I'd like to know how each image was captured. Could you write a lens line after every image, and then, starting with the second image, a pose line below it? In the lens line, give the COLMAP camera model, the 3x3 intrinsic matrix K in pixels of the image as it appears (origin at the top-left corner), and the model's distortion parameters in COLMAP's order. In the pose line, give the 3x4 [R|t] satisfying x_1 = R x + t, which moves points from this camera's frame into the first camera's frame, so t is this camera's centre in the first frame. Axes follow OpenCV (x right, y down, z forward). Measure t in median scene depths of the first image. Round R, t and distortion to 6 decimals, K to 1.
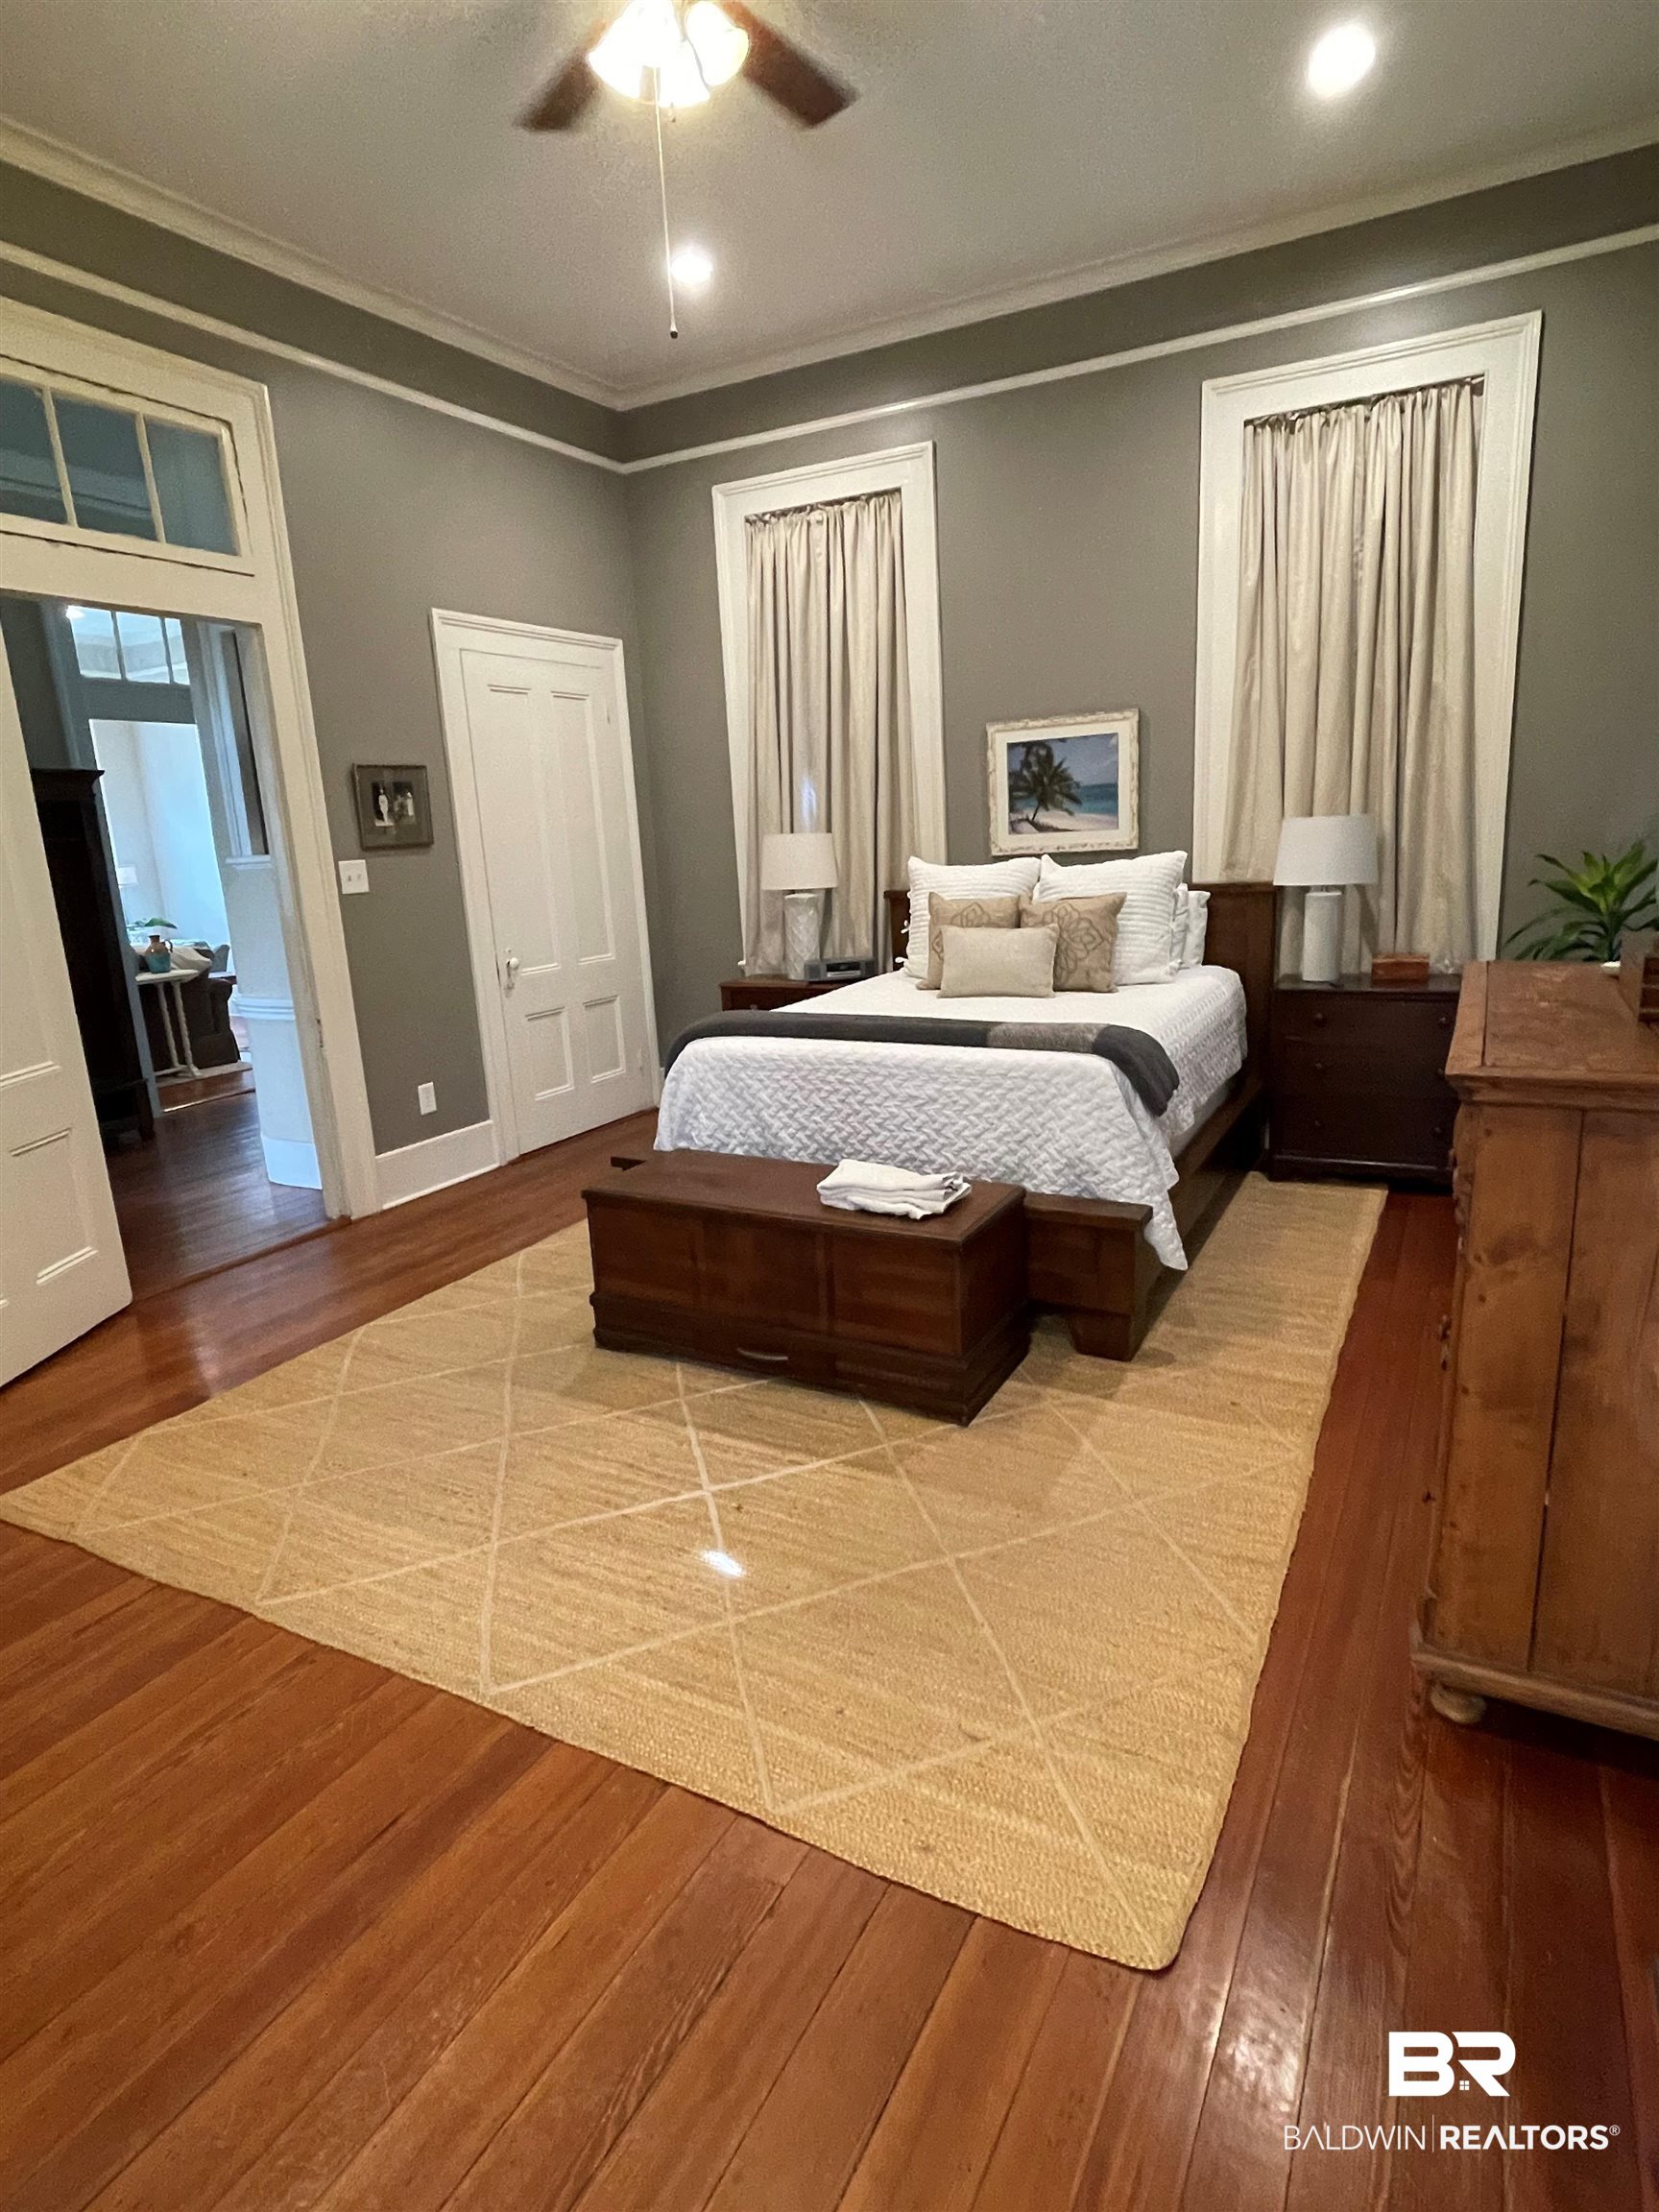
lens RADIAL K [[1212.3, 0, 829.5], [0, 1212.3, 1106.0], [0, 0, 1]] dist [-0.003168, -0.001212]
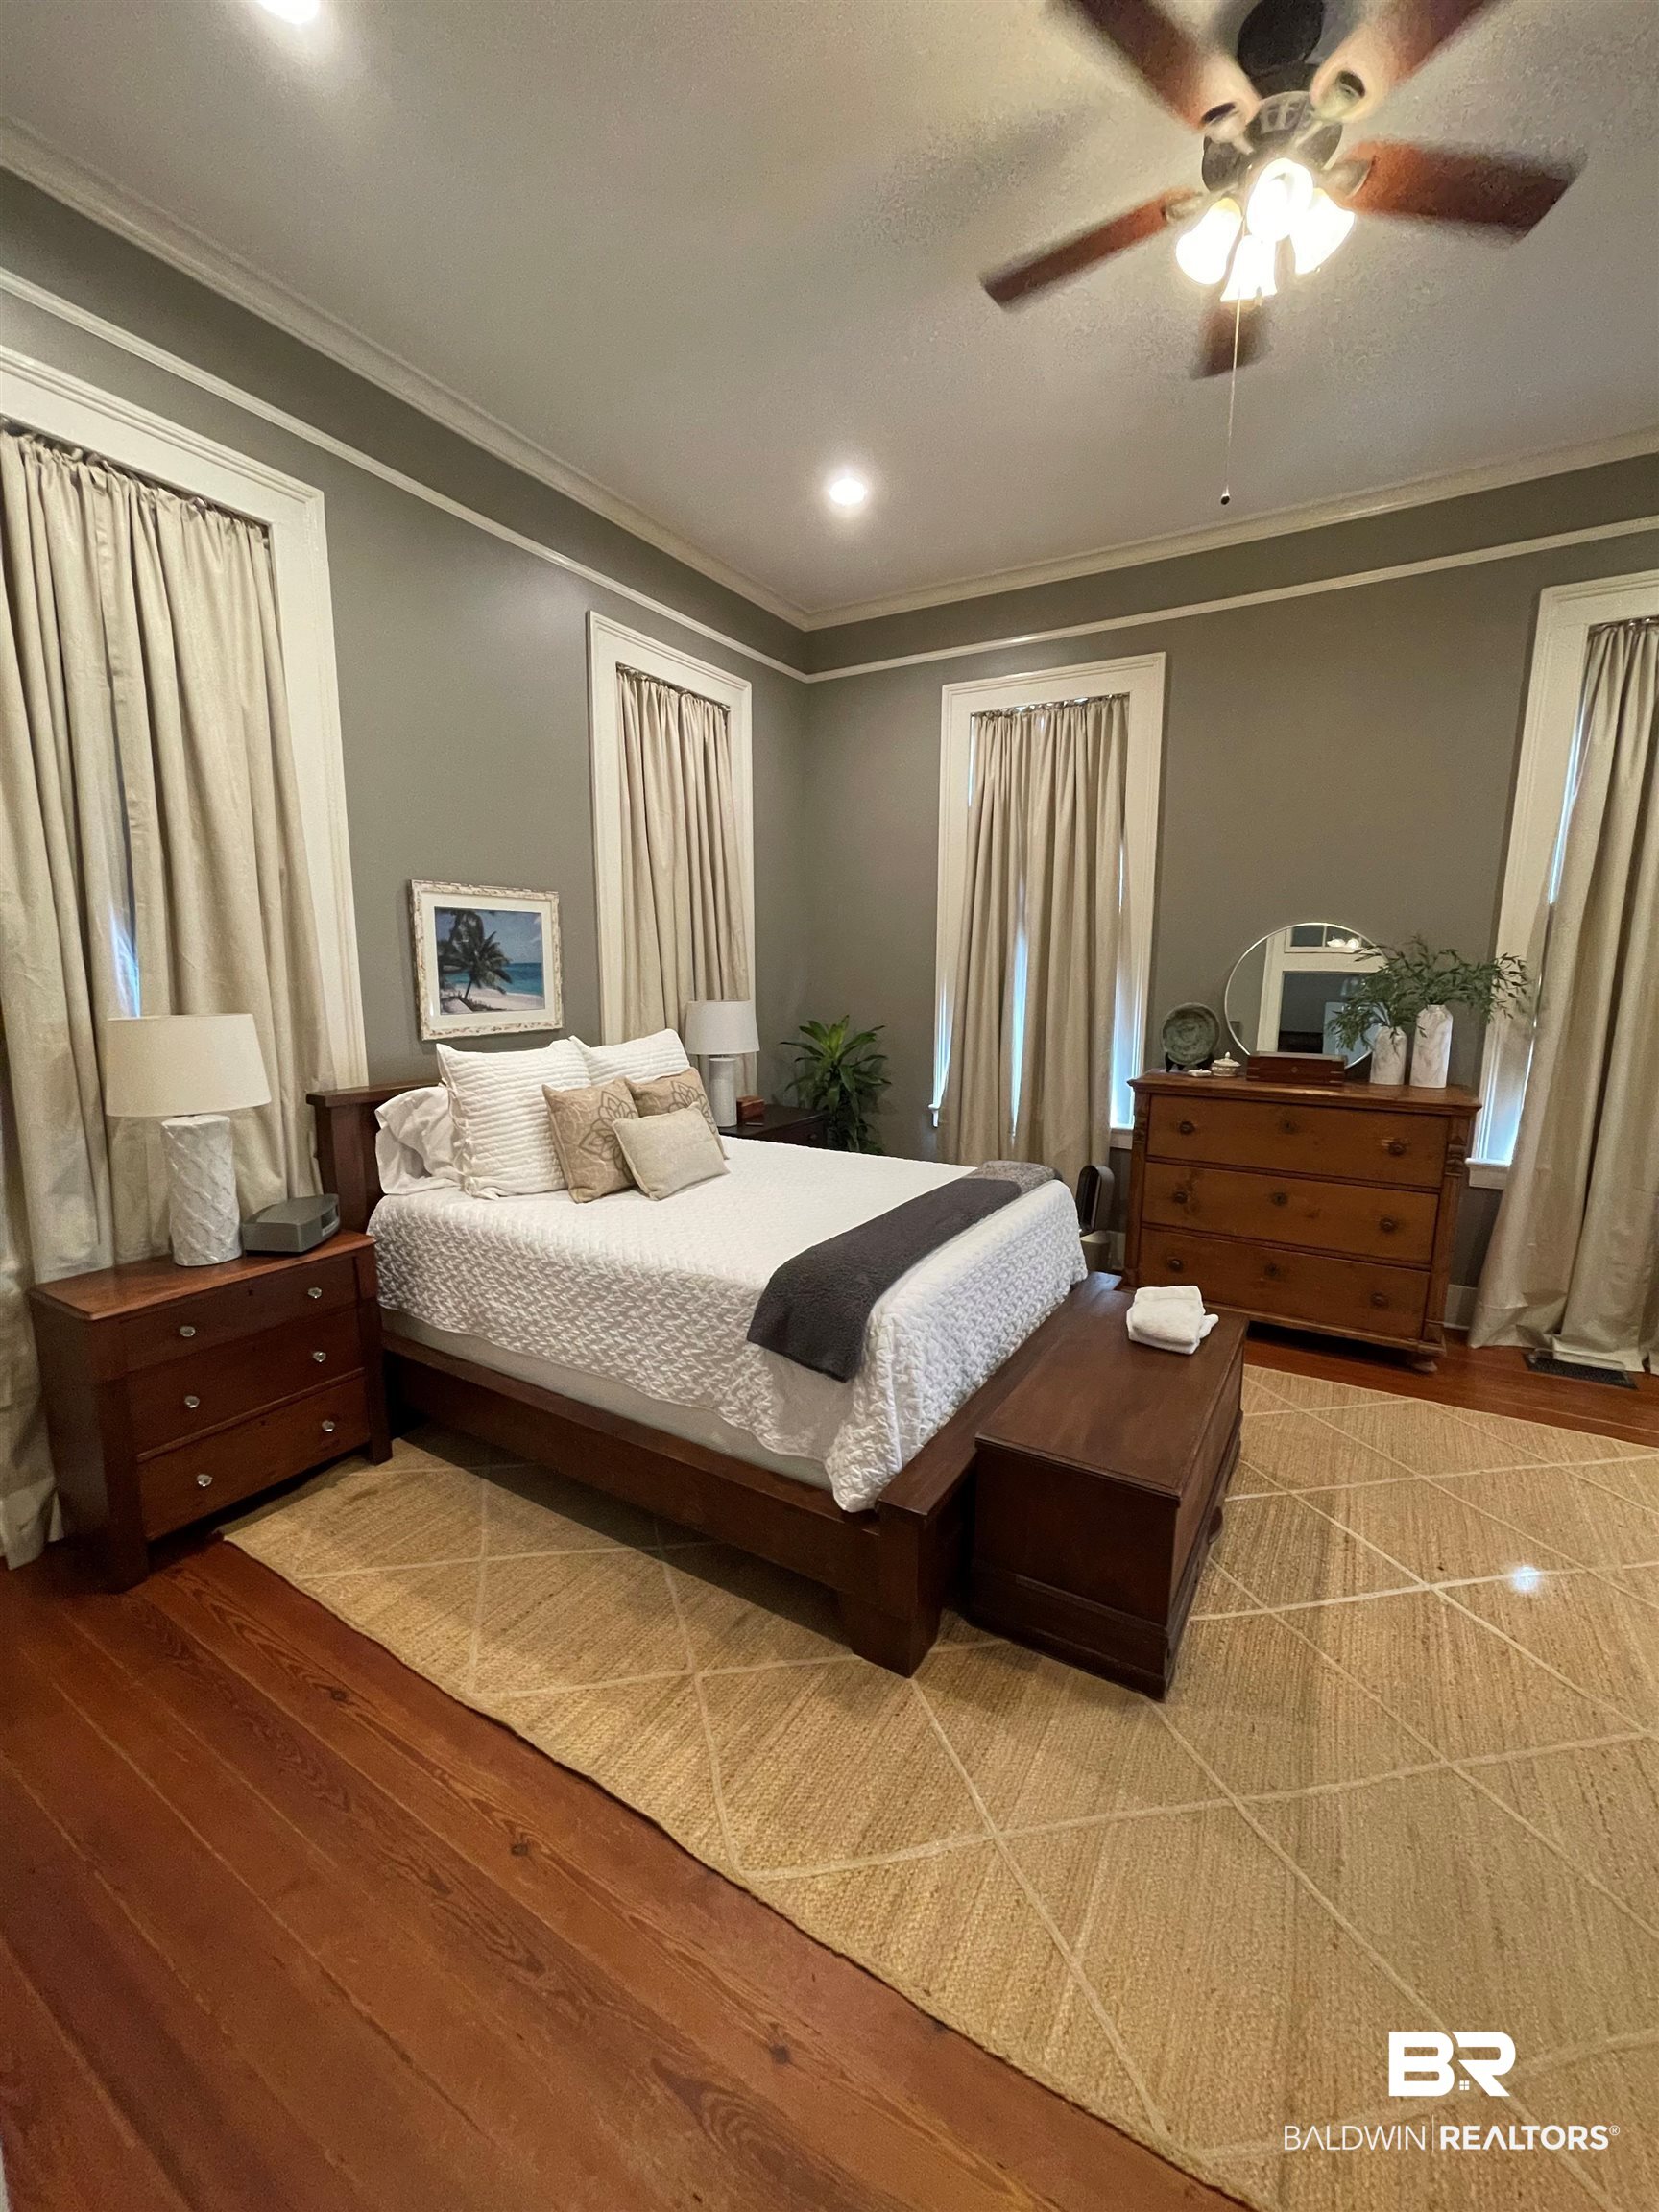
lens RADIAL K [[897.2, 0, 829.5], [0, 897.2, 1106.0], [0, 0, 1]] dist [-0.002077, -0.000320]
pose [[0.046481, -0.104573, 0.993430, -0.475512], [0.213348, 0.972597, 0.092398, -0.166940], [-0.975870, 0.207651, 0.067518, 0.729501]]
